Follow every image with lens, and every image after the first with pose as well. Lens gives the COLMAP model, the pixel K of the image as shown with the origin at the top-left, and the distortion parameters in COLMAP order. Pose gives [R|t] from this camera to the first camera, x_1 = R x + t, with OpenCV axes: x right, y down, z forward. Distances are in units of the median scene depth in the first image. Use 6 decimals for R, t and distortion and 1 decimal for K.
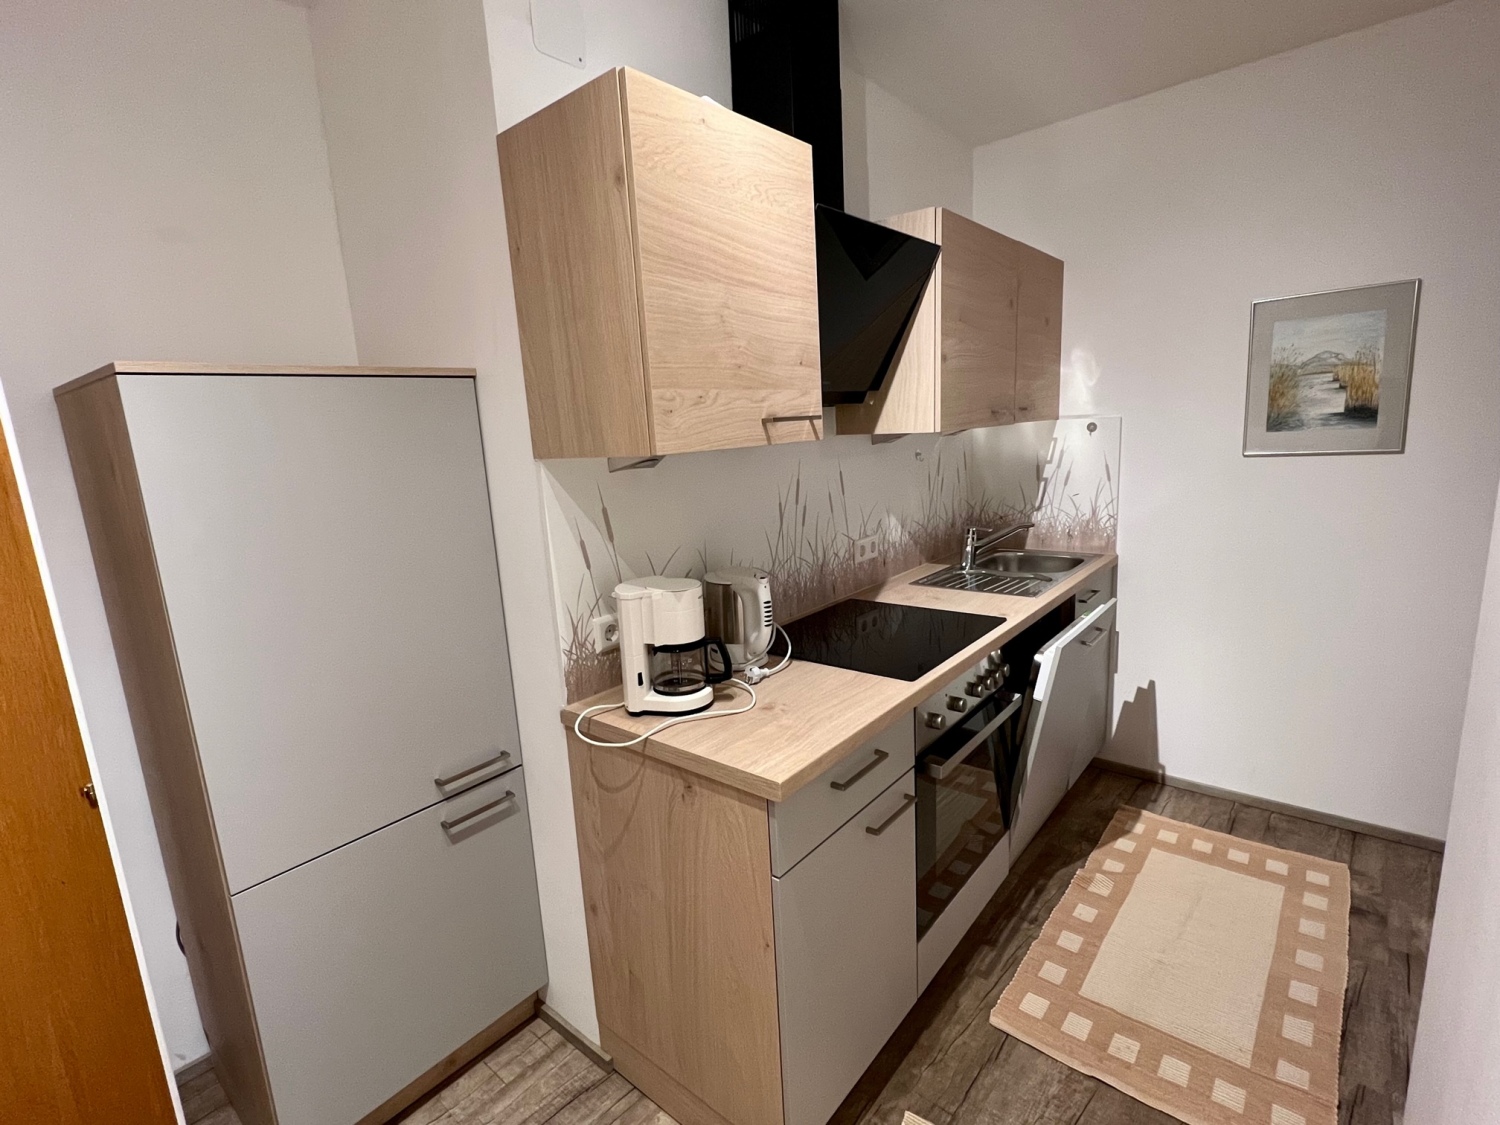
lens RADIAL K [[716.6, 0, 739.5], [0, 716.6, 566.5], [0, 0, 1]] dist [-0.002011, -0.001421]
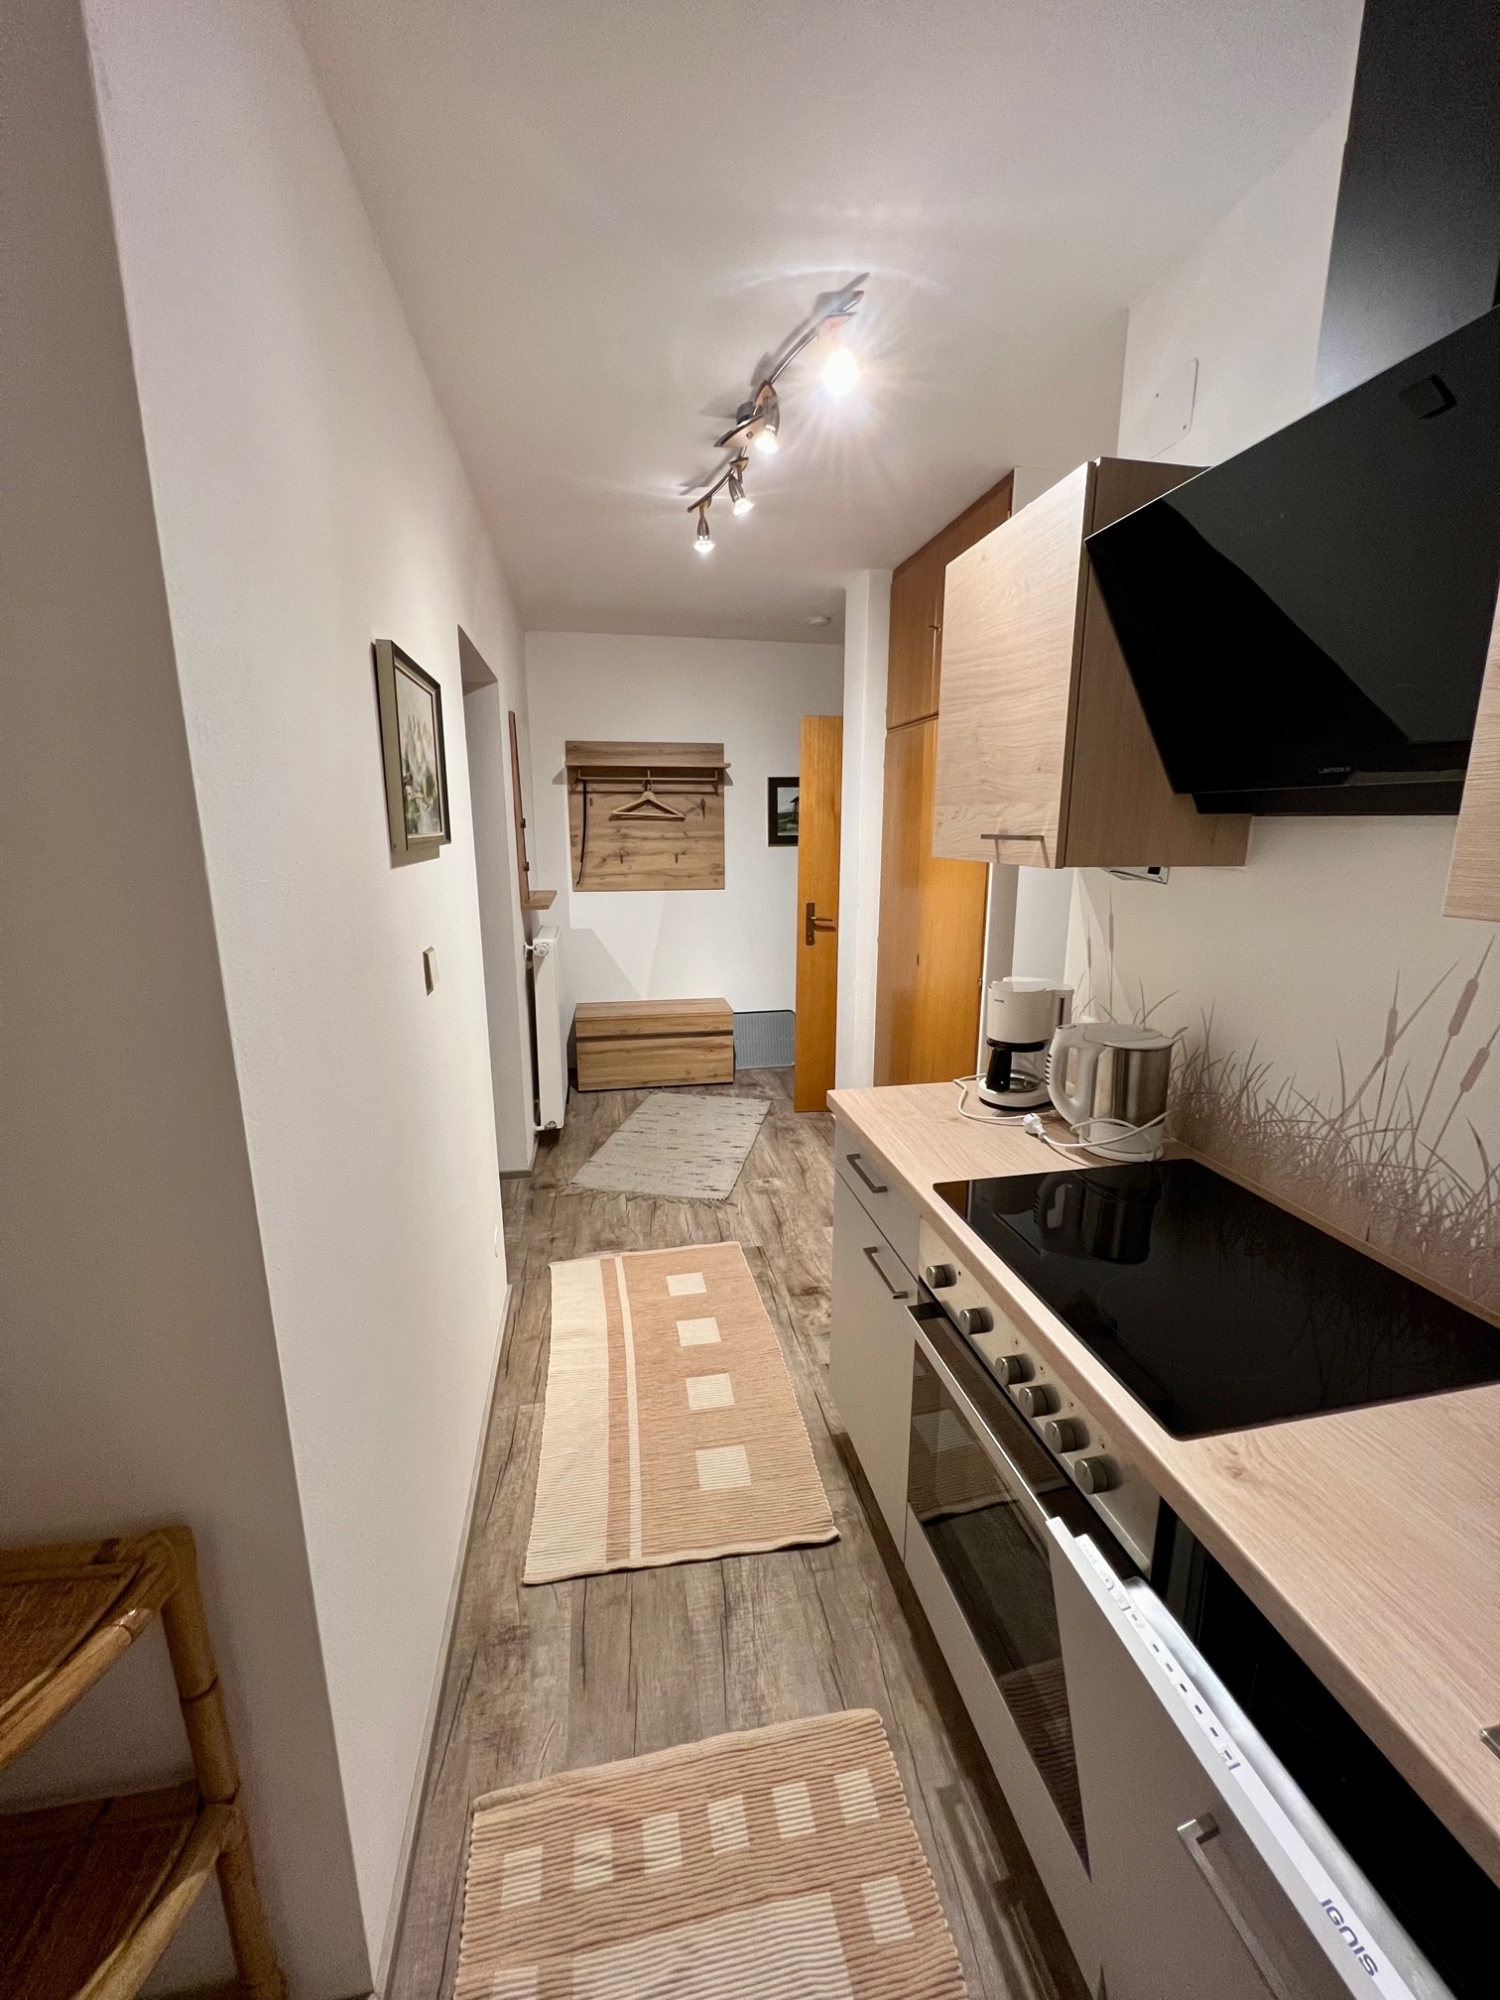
lens RADIAL K [[803.2, 0, 753.4], [0, 803.2, 999.1], [0, 0, 1]] dist [-0.001253, 0.000140]
pose [[-0.616661, 0.225401, -0.754270, 0.854813], [-0.116430, 0.921483, 0.370559, -0.286914], [0.778571, 0.316329, -0.541999, 1.106031]]
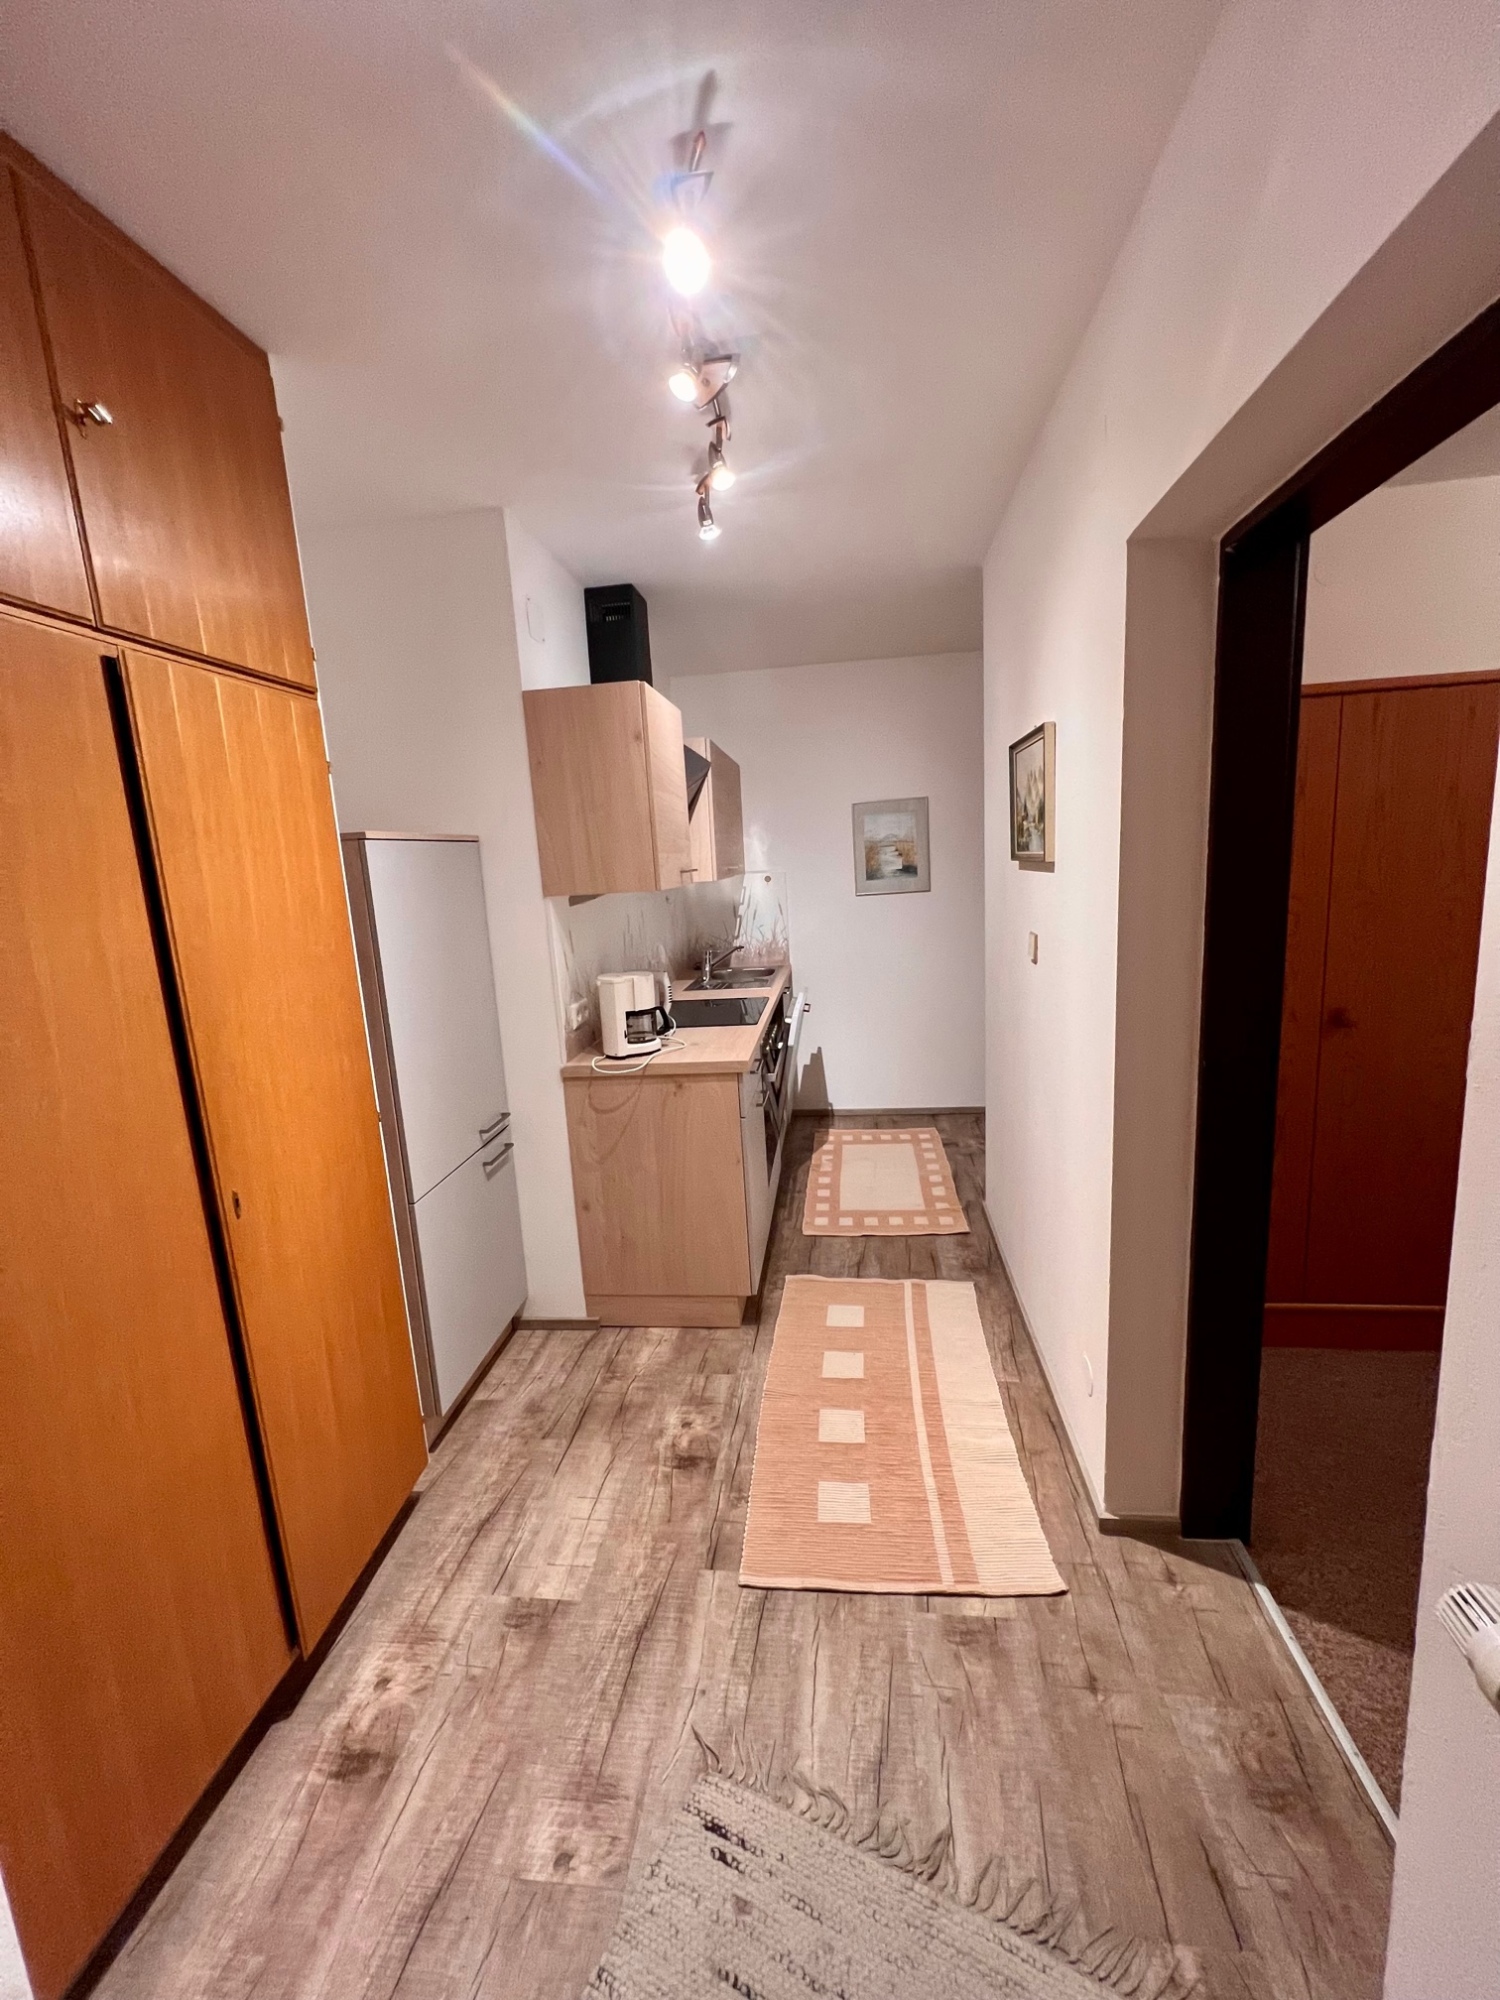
lens RADIAL K [[803.2, 0, 752.9], [0, 803.2, 997.5], [0, 0, 1]] dist [-0.001253, 0.000140]
pose [[0.829456, -0.085011, 0.552065, -0.713731], [0.116432, 0.992954, -0.022032, 0.122089], [-0.546302, 0.082553, 0.833510, -0.516136]]
